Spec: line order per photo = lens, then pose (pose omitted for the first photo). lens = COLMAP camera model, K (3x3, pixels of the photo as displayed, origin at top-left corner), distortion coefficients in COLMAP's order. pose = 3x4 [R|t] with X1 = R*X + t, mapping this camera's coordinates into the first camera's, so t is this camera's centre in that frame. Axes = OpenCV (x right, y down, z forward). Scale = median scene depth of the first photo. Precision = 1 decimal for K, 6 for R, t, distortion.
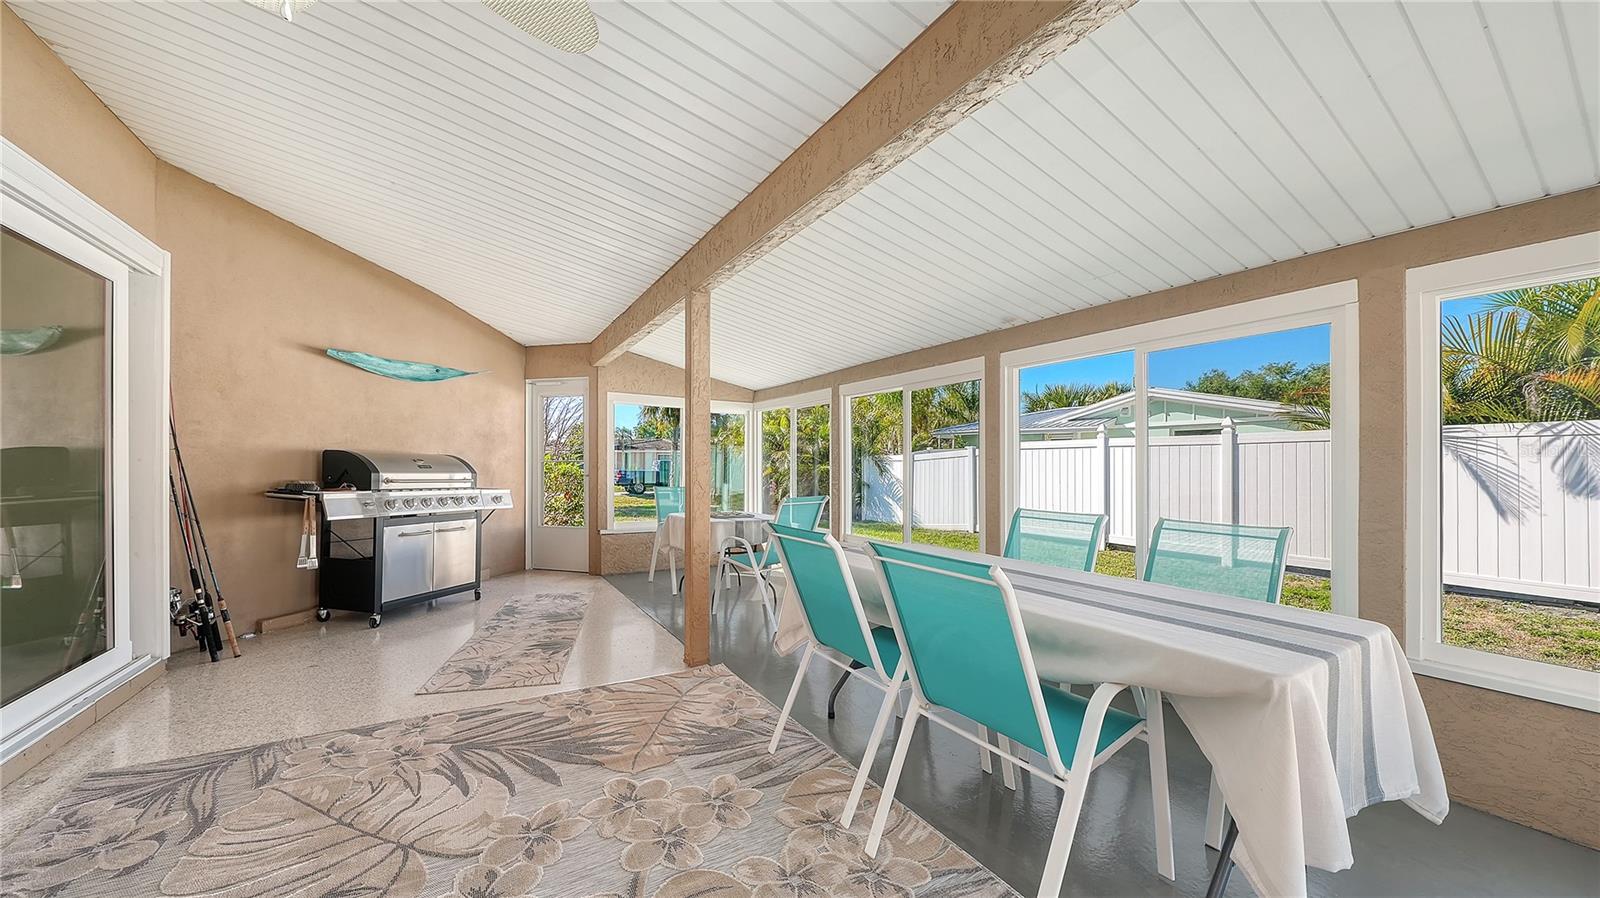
lens RADIAL K [[564.2, 0, 795.5], [0, 564.2, 463.4], [0, 0, 1]] dist [-0.001599, -0.000252]
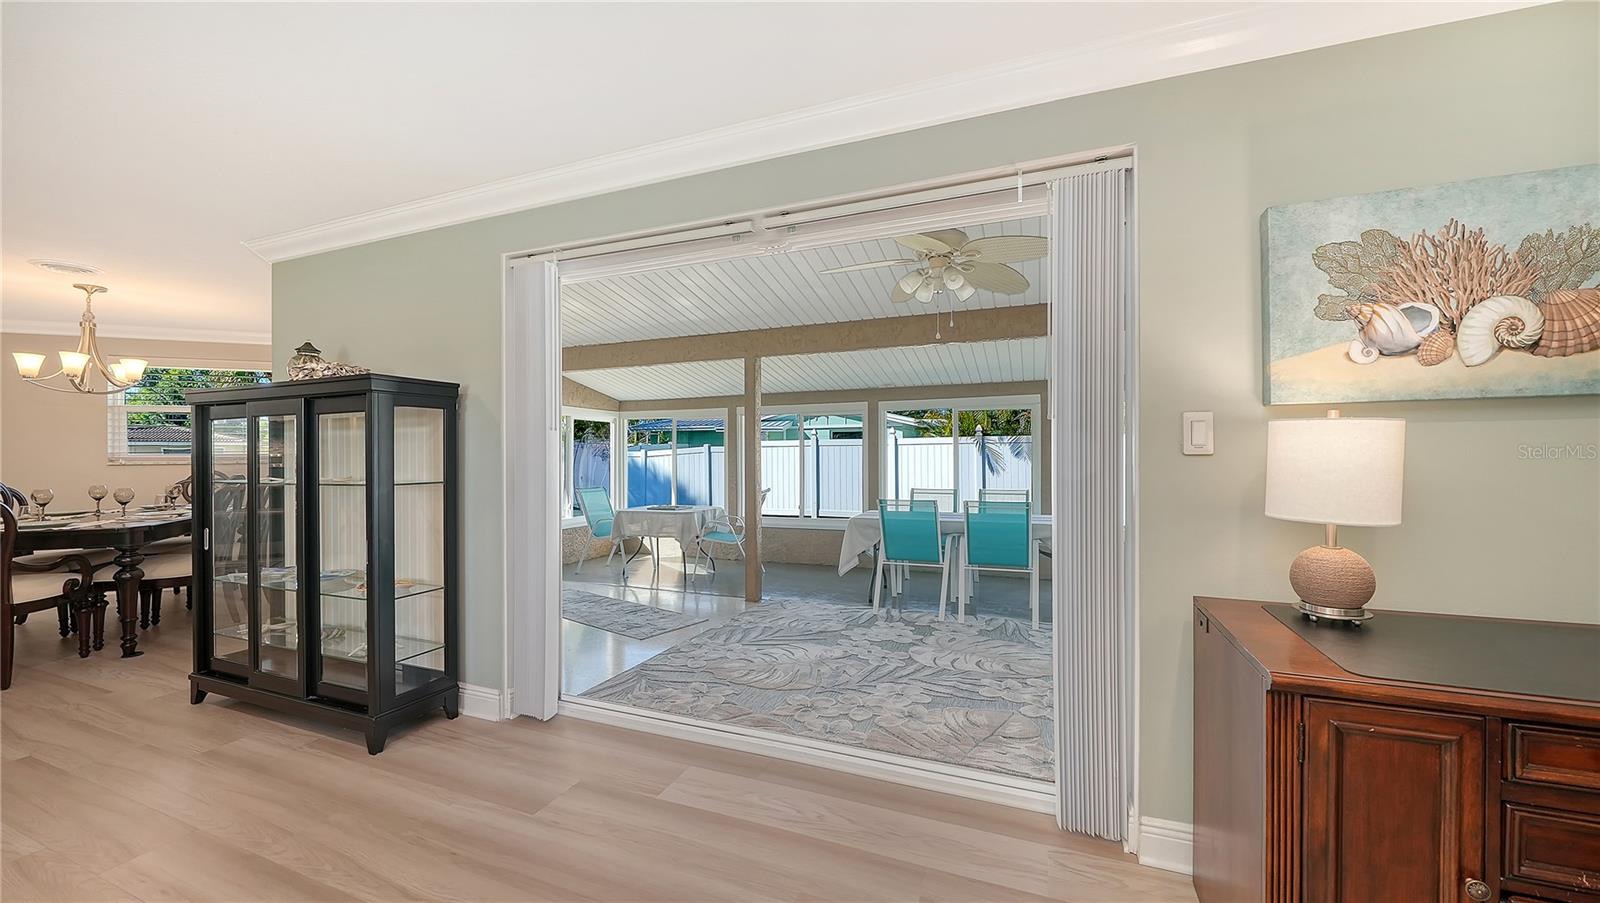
lens RADIAL K [[615.5, 0, 808.9], [0, 615.5, 459.2], [0, 0, 1]] dist [-0.000732, -0.000148]
pose [[0.779887, -0.015499, 0.625729, -0.886642], [0.009179, 0.999869, 0.013327, -0.038230], [-0.625853, -0.004650, 0.779927, -0.308438]]
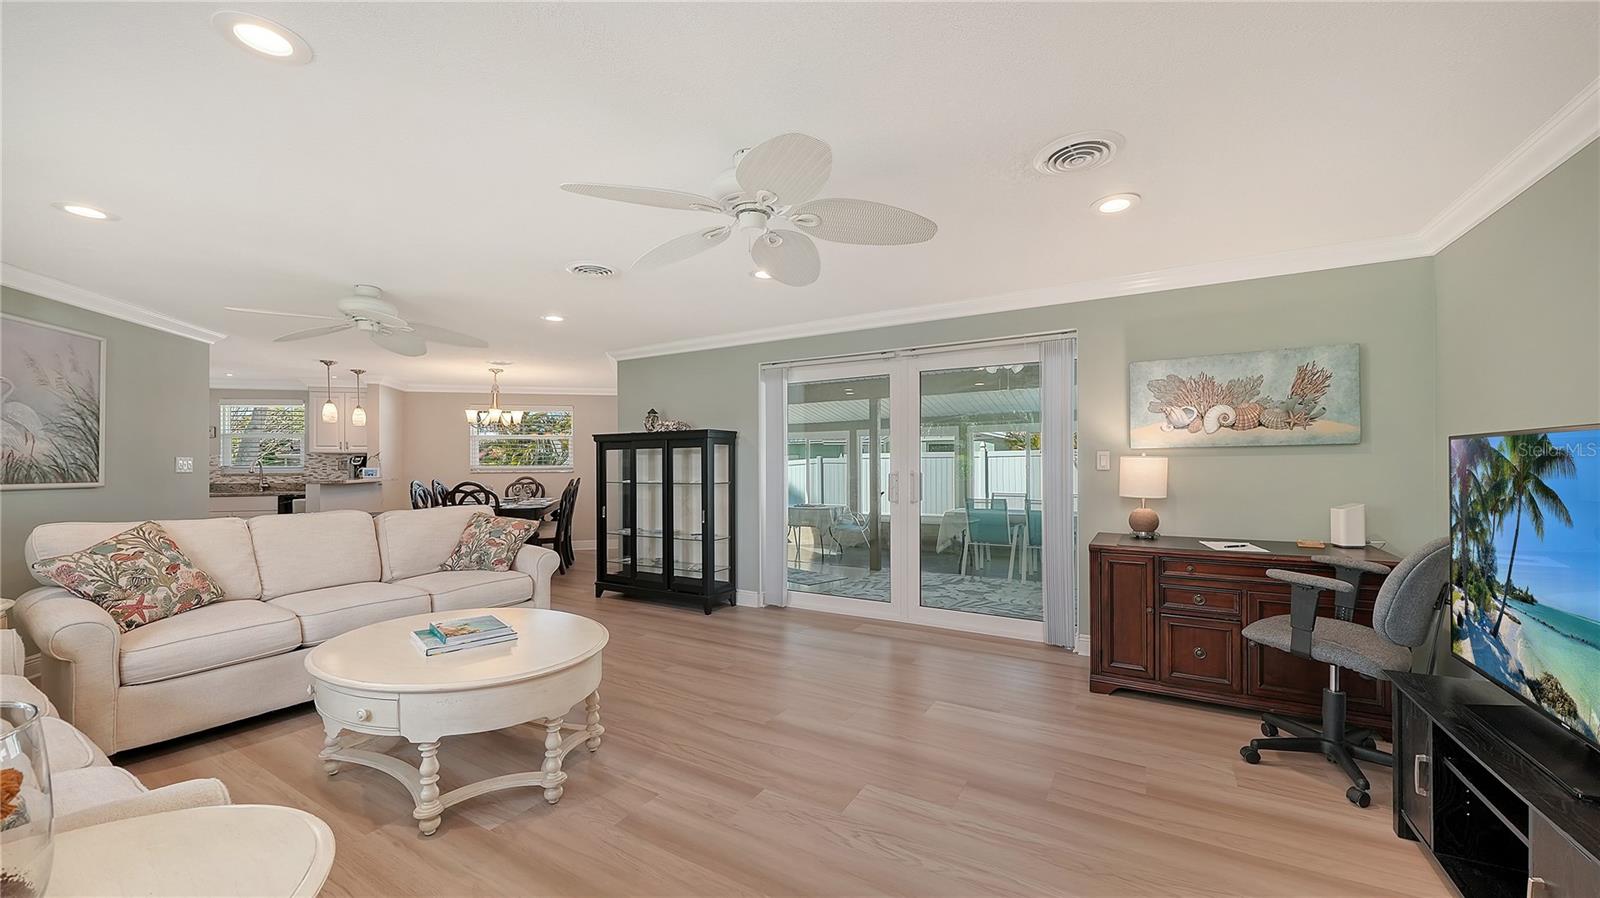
lens RADIAL K [[615.3, 0, 809.4], [0, 615.3, 448.5], [0, 0, 1]] dist [0.000109, -0.008760]
pose [[0.864024, 0.003175, 0.503440, -1.288051], [0.008724, 0.999736, -0.021277, -0.050614], [-0.503375, 0.022776, 0.863768, -0.745951]]
